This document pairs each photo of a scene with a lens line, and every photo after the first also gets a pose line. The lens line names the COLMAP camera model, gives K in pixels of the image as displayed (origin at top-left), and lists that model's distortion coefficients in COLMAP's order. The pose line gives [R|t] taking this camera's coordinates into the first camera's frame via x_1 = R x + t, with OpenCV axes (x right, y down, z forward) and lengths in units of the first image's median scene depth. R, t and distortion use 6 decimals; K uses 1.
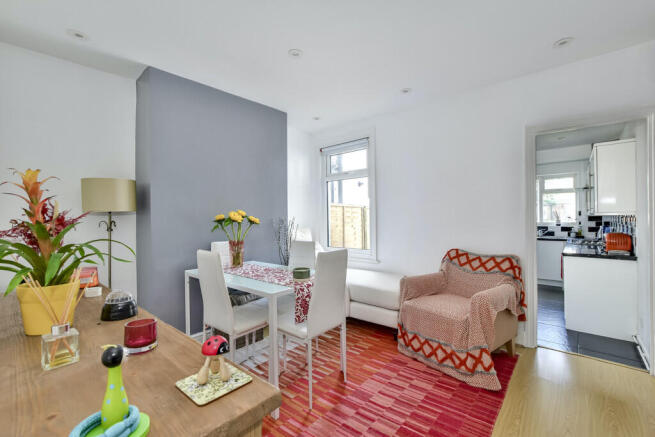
lens RADIAL K [[288.1, 0, 327.5], [0, 288.1, 218.5], [0, 0, 1]] dist [-0.000141, 0.000294]
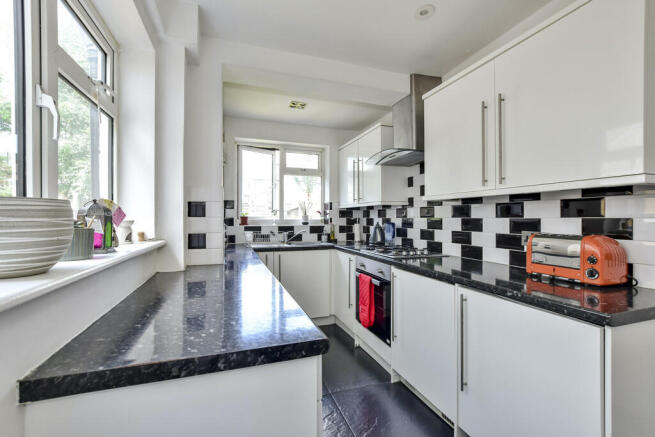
lens RADIAL K [[288.1, 0, 327.5], [0, 288.1, 218.5], [0, 0, 1]] dist [-0.000141, 0.000294]
pose [[0.506107, 0.007863, 0.862435, 0.280514], [-0.000471, 0.999961, -0.008841, 0.017449], [-0.862471, 0.004069, 0.506091, 0.648563]]
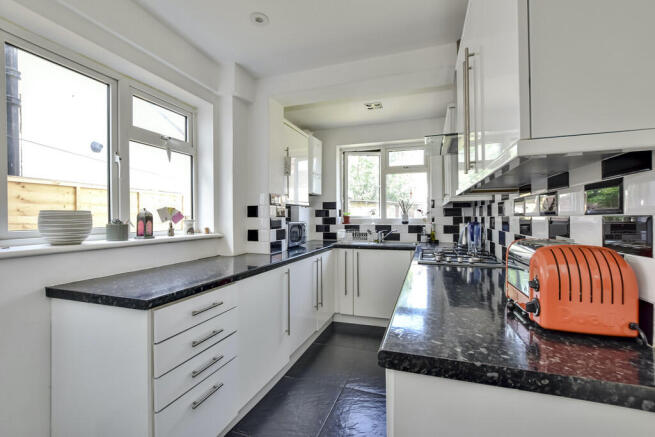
lens RADIAL K [[288.1, 0, 327.5], [0, 288.1, 218.5], [0, 0, 1]] dist [-0.000141, 0.000294]
pose [[0.931867, 0.002481, 0.362791, 0.431689], [-0.000693, 0.999987, -0.005059, 0.016993], [-0.362799, 0.004463, 0.931857, 0.495844]]
